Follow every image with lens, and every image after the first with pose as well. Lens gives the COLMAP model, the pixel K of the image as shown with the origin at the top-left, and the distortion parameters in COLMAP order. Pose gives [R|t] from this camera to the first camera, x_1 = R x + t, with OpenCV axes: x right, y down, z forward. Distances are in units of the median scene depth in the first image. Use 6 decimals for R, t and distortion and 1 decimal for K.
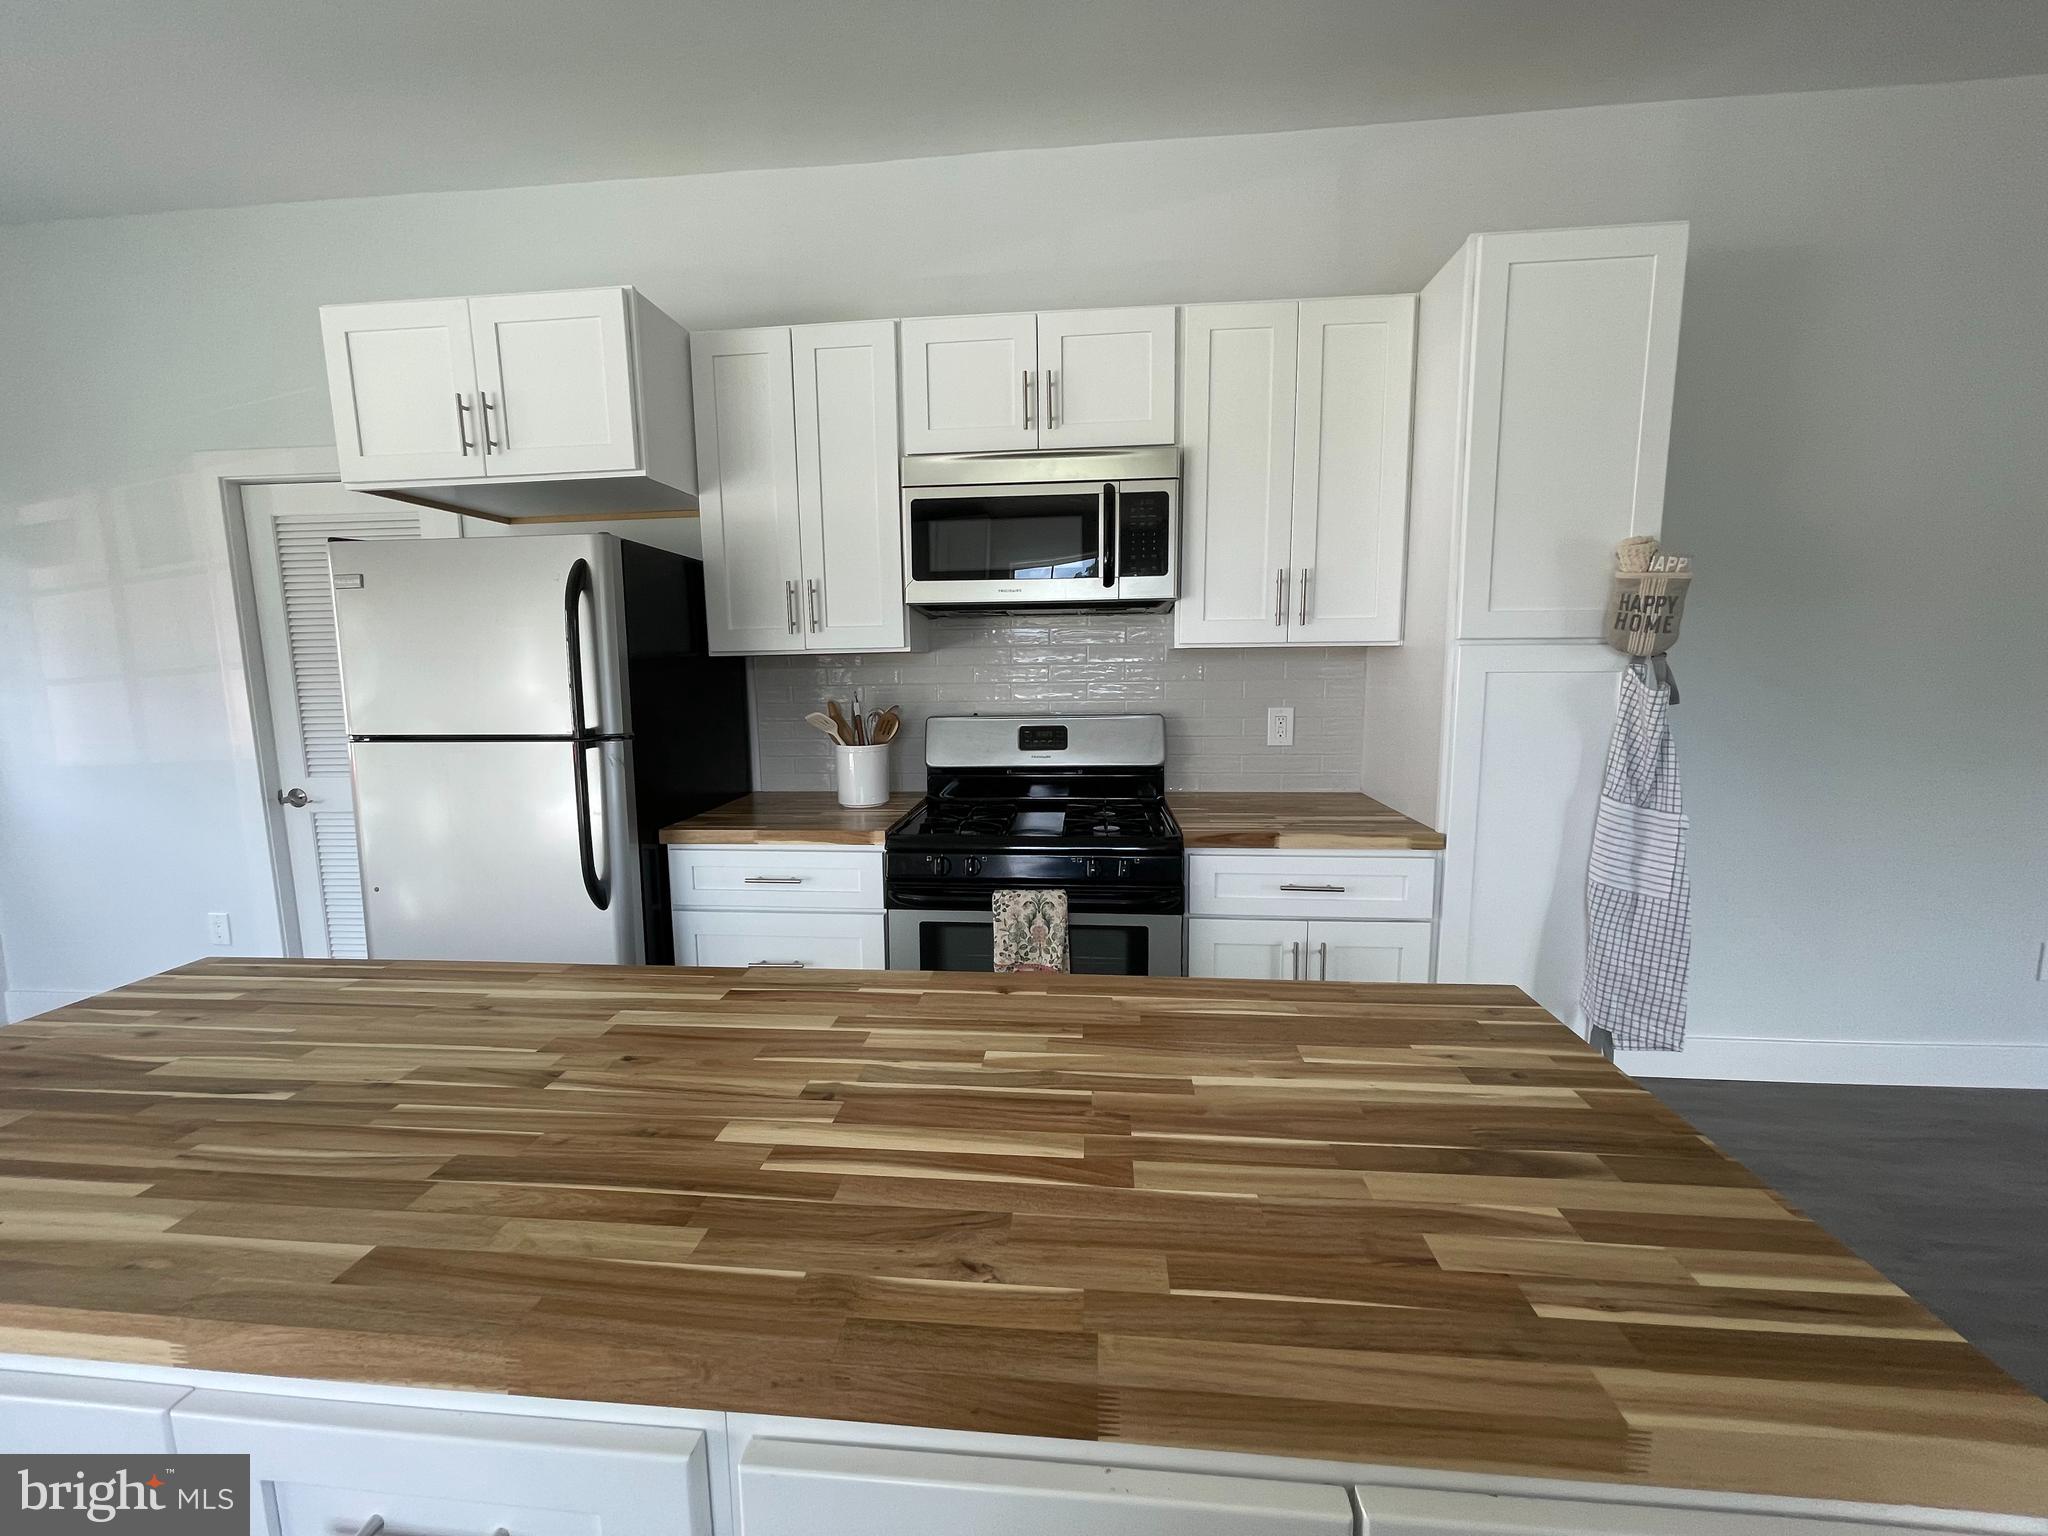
lens RADIAL K [[825.5, 0, 1013.3], [0, 825.5, 759.5], [0, 0, 1]] dist [-0.002005, 0.000739]
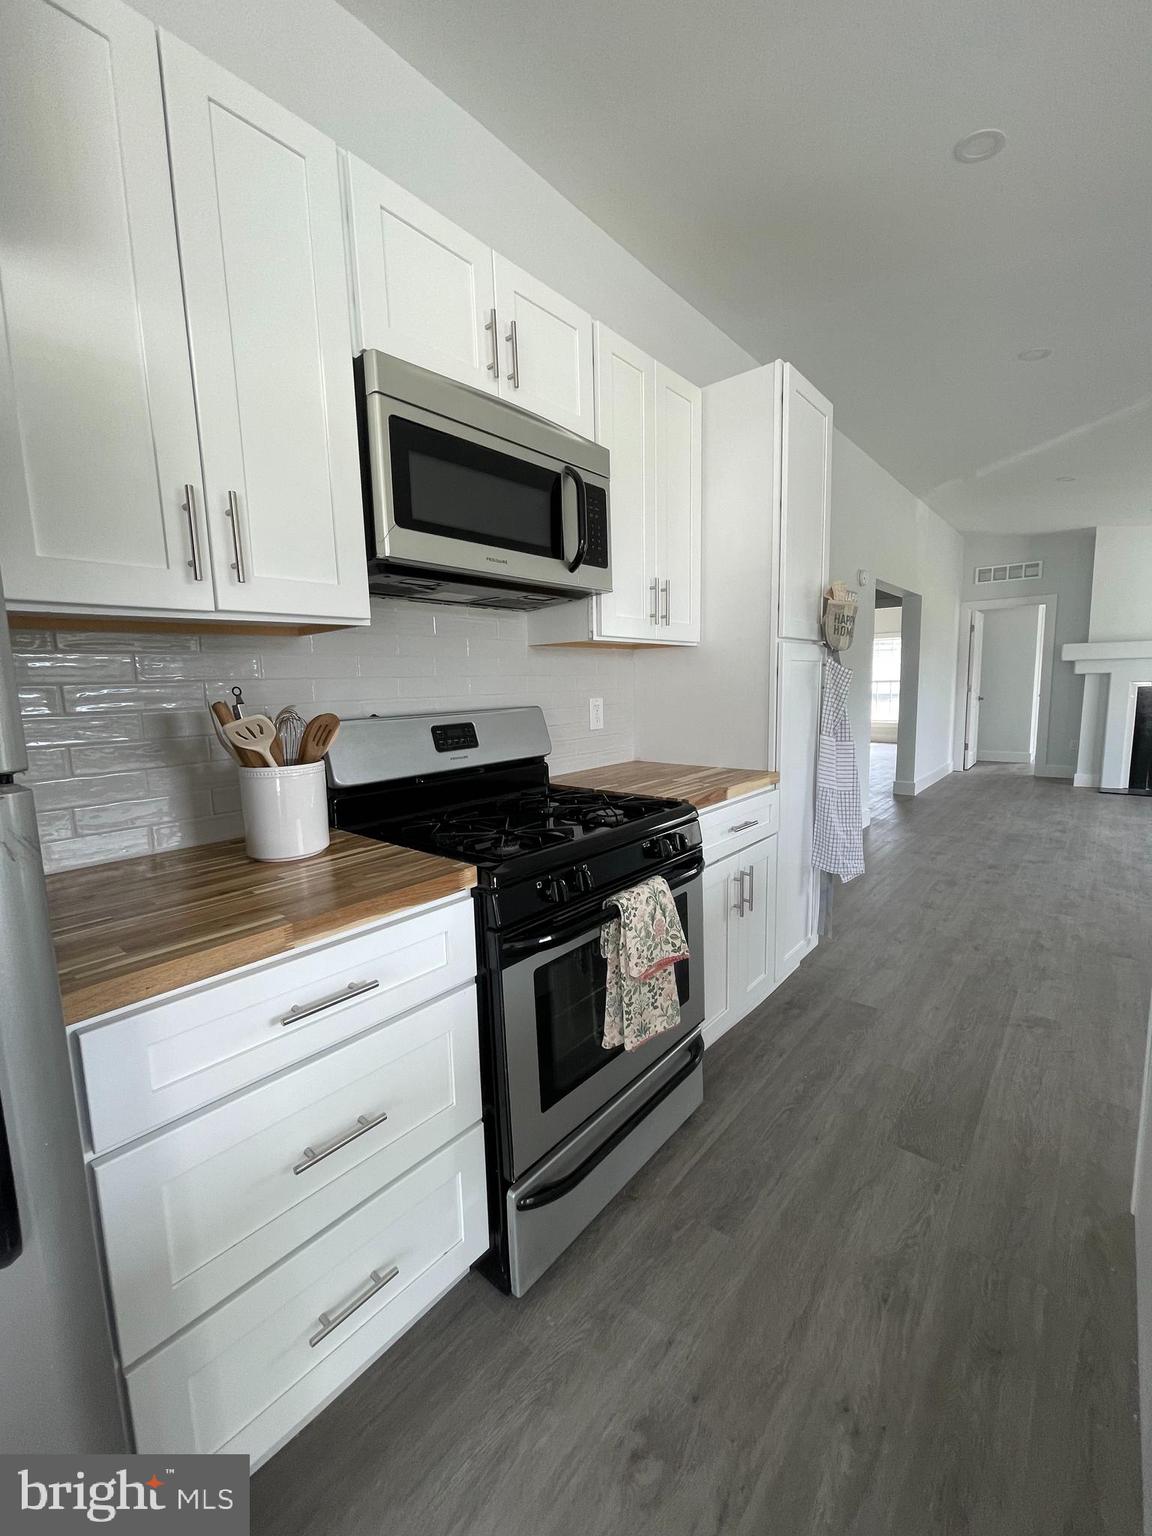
lens RADIAL K [[619.1, 0, 581.3], [0, 619.1, 758.9], [0, 0, 1]] dist [-0.002005, 0.000739]
pose [[0.573277, -0.101744, 0.813020, -0.531935], [0.120494, 0.991941, 0.039172, -0.015156], [-0.810453, 0.075508, 0.580917, 0.606995]]
